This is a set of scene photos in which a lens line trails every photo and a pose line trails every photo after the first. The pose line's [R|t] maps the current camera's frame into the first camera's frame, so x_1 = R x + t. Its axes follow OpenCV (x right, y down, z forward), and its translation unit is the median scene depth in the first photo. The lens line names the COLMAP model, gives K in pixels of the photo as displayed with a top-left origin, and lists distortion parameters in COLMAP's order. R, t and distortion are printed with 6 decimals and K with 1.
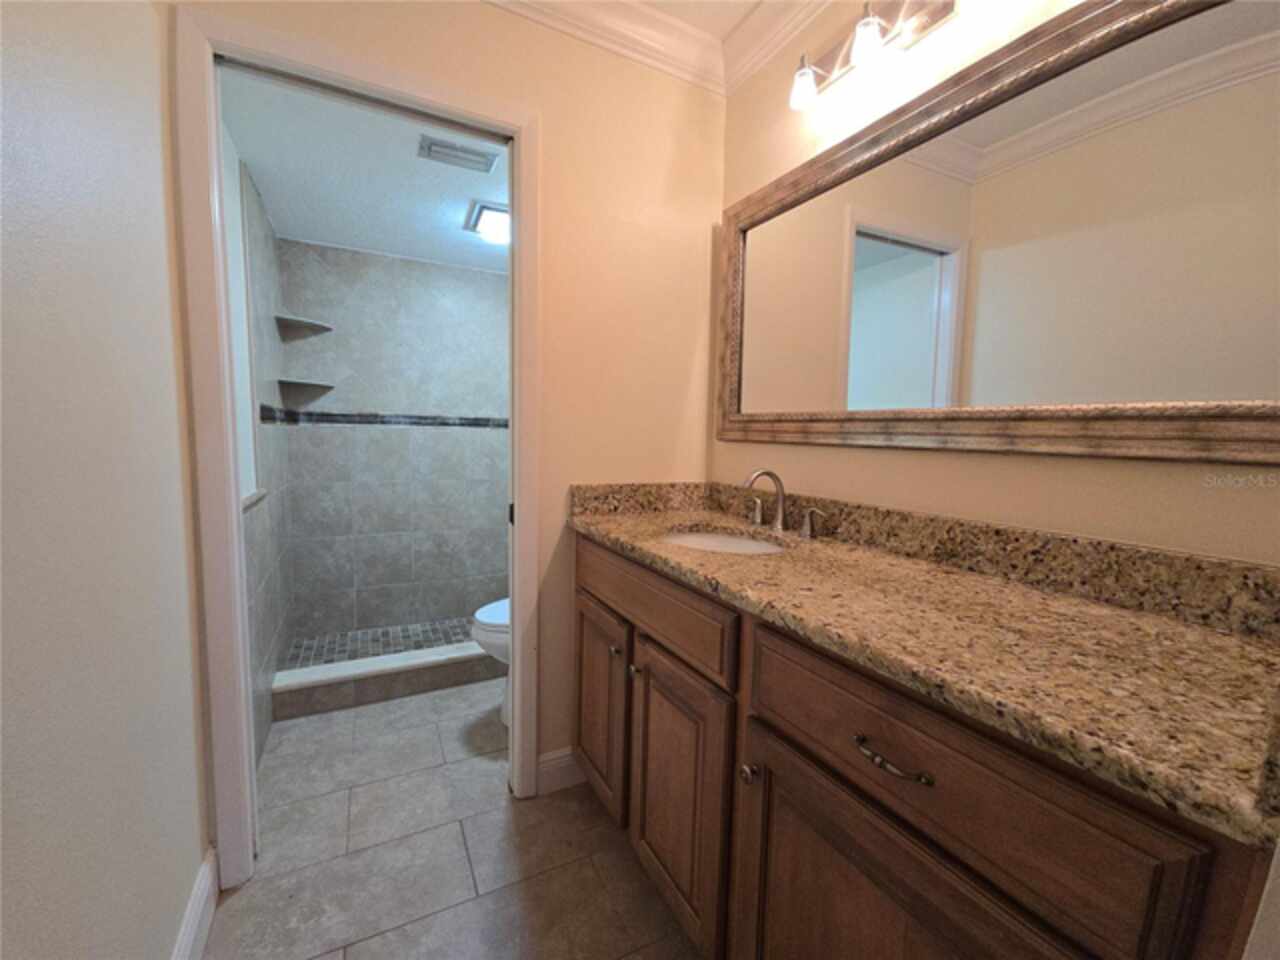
lens RADIAL K [[521.1, 0, 638.7], [0, 521.1, 481.7], [0, 0, 1]] dist [0.000430, 0.000011]
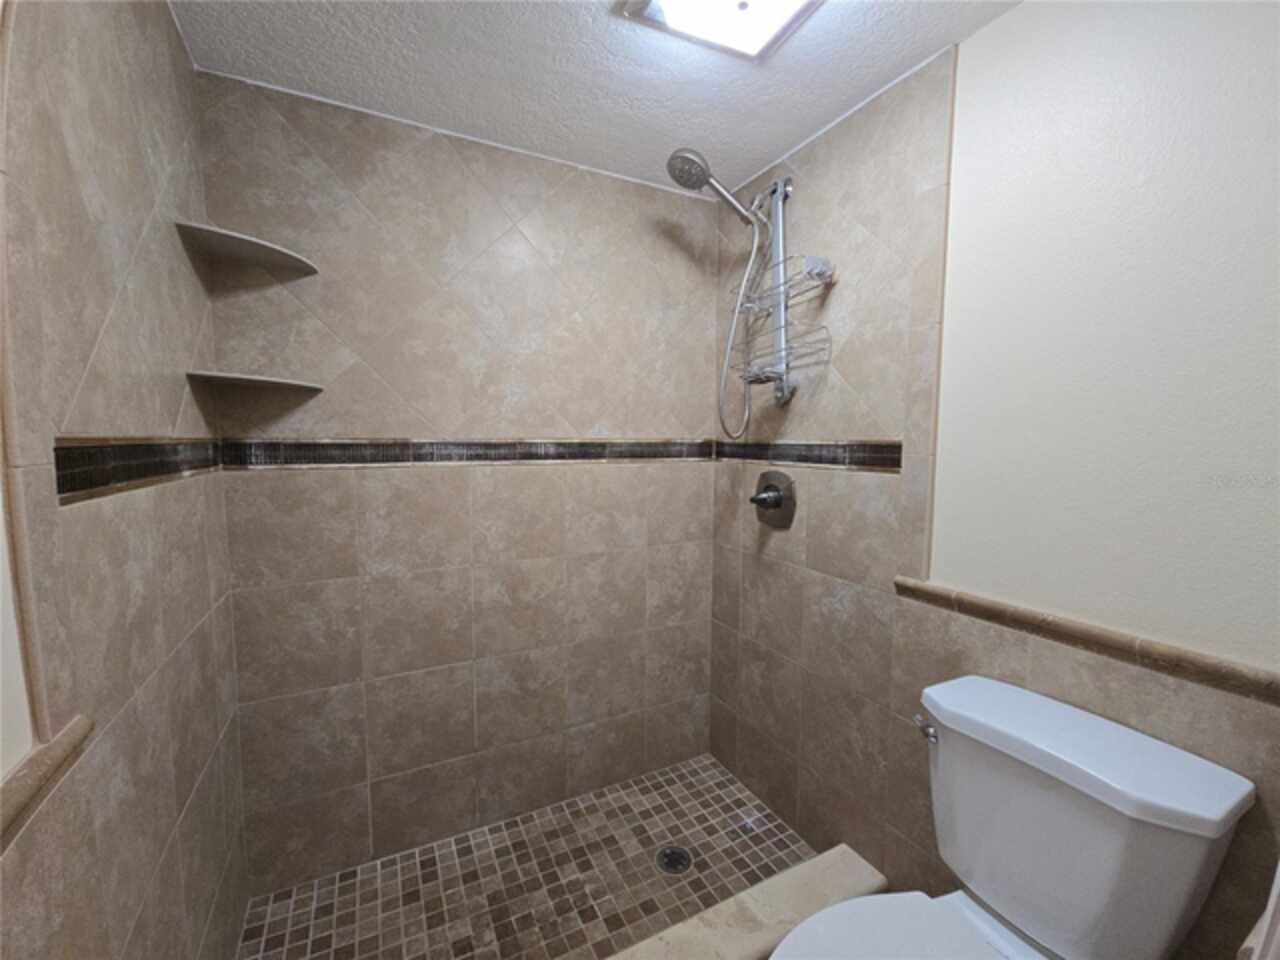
lens RADIAL K [[521.1, 0, 638.7], [0, 521.1, 481.7], [0, 0, 1]] dist [0.000430, 0.000011]
pose [[0.999834, -0.017011, -0.006493, -0.271147], [0.016973, 0.999839, -0.005835, -0.083148], [0.006591, 0.005724, 0.999962, 0.488341]]
